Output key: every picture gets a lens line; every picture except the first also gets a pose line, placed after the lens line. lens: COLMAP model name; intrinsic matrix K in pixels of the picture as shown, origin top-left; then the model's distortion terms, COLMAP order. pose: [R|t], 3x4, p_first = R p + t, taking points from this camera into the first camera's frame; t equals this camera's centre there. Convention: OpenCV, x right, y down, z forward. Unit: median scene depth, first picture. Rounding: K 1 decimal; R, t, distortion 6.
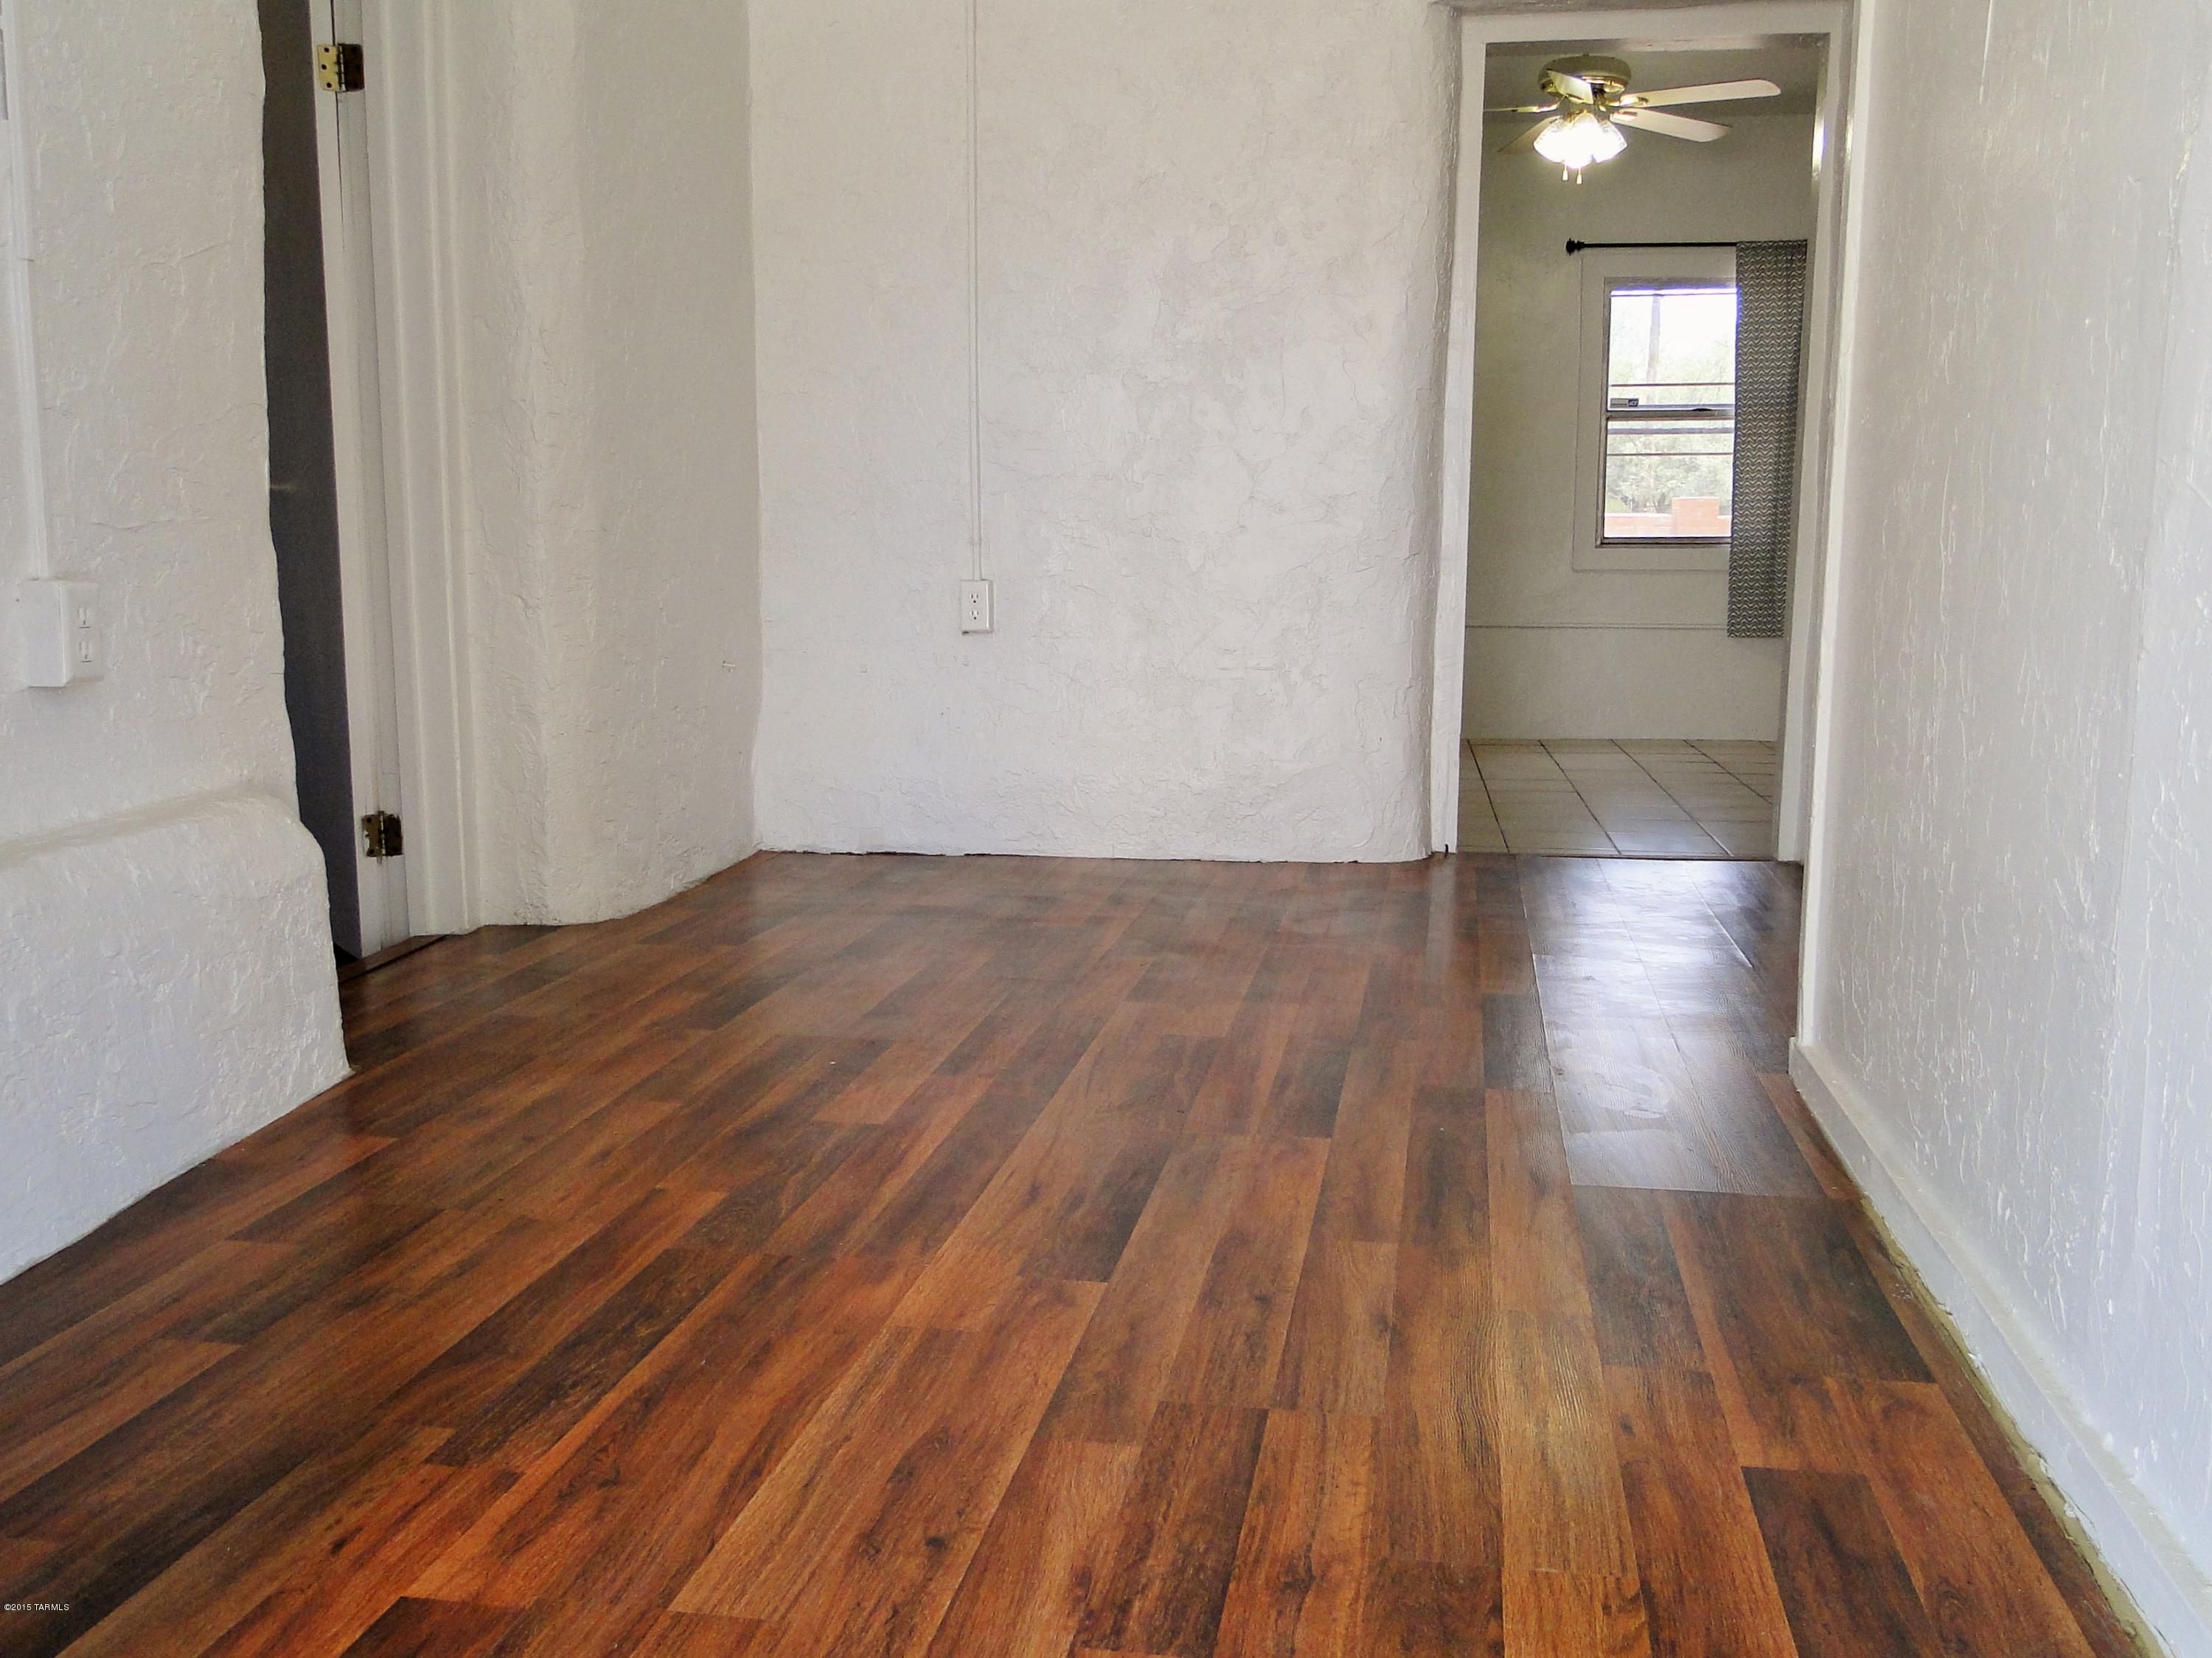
lens RADIAL K [[1899.4, 0, 1150.6], [0, 1899.4, 786.9], [0, 0, 1]] dist [-0.002531, -0.005581]
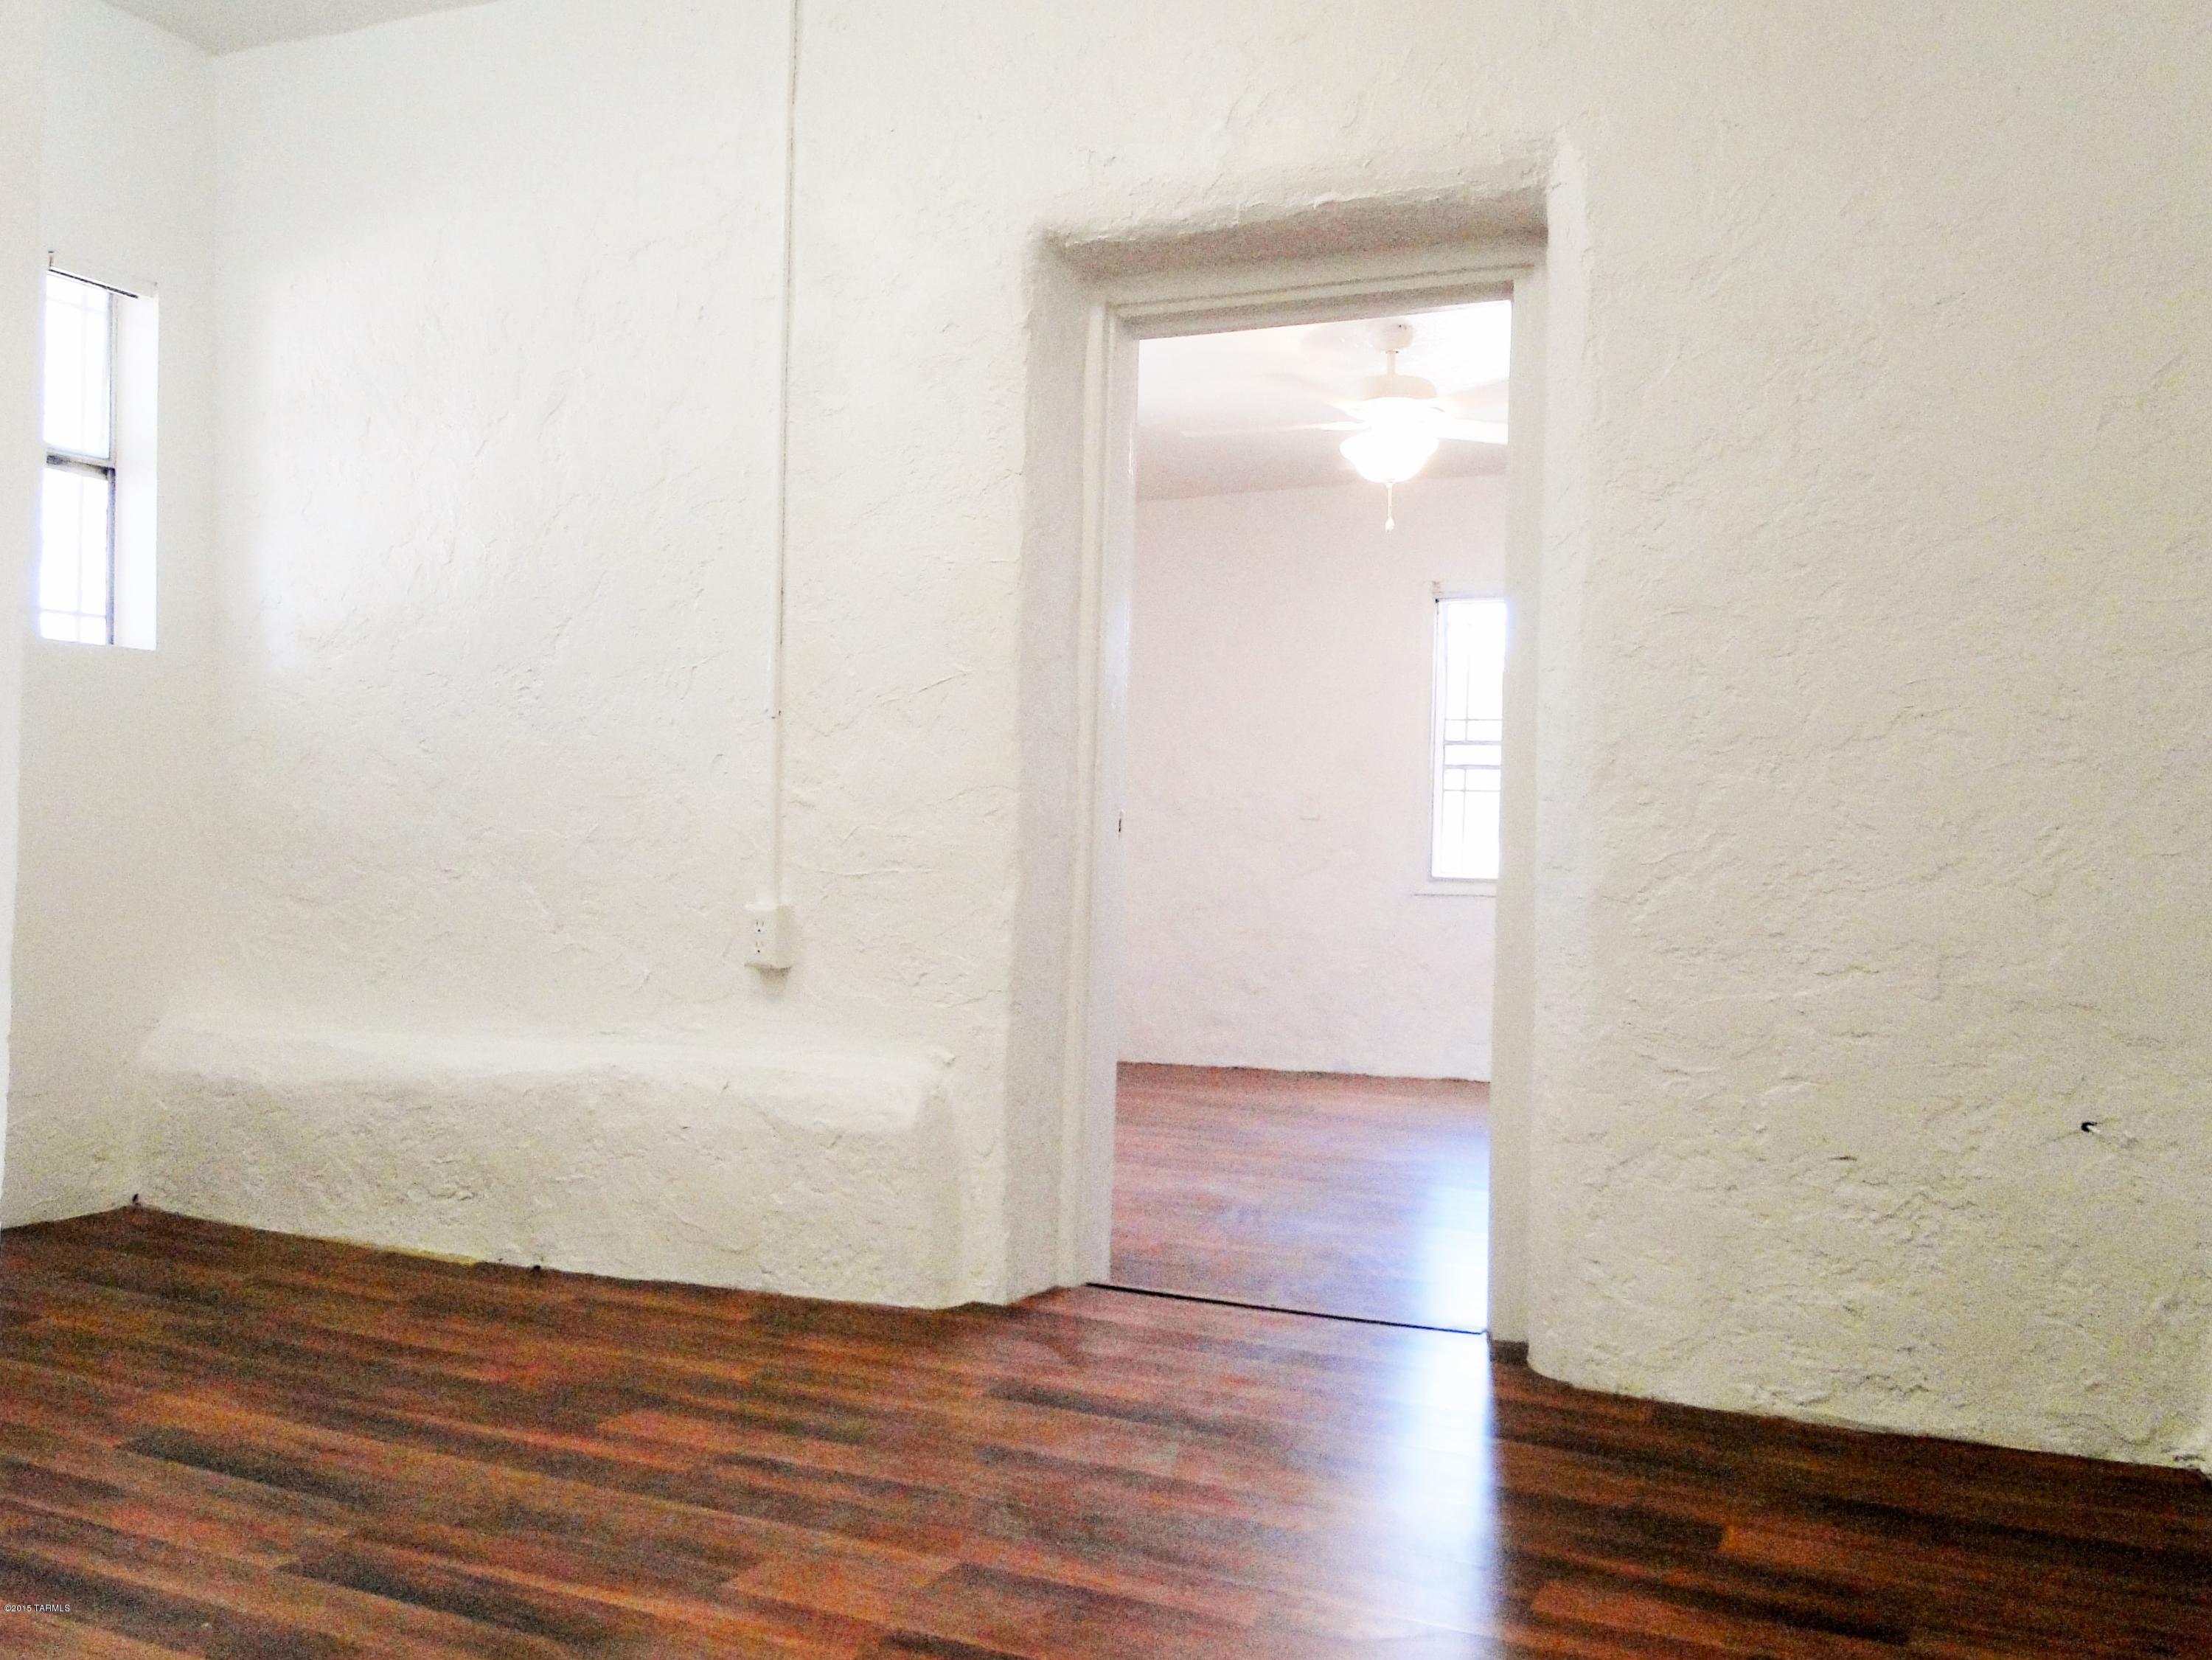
lens RADIAL K [[1899.3, 0, 1150.6], [0, 1899.3, 787.9], [0, 0, 1]] dist [-0.002531, -0.005581]
pose [[-0.258720, -0.046430, -0.964836, 0.880468], [-0.155532, 0.987814, -0.005830, -0.236295], [0.953349, 0.148555, -0.262789, 1.616954]]
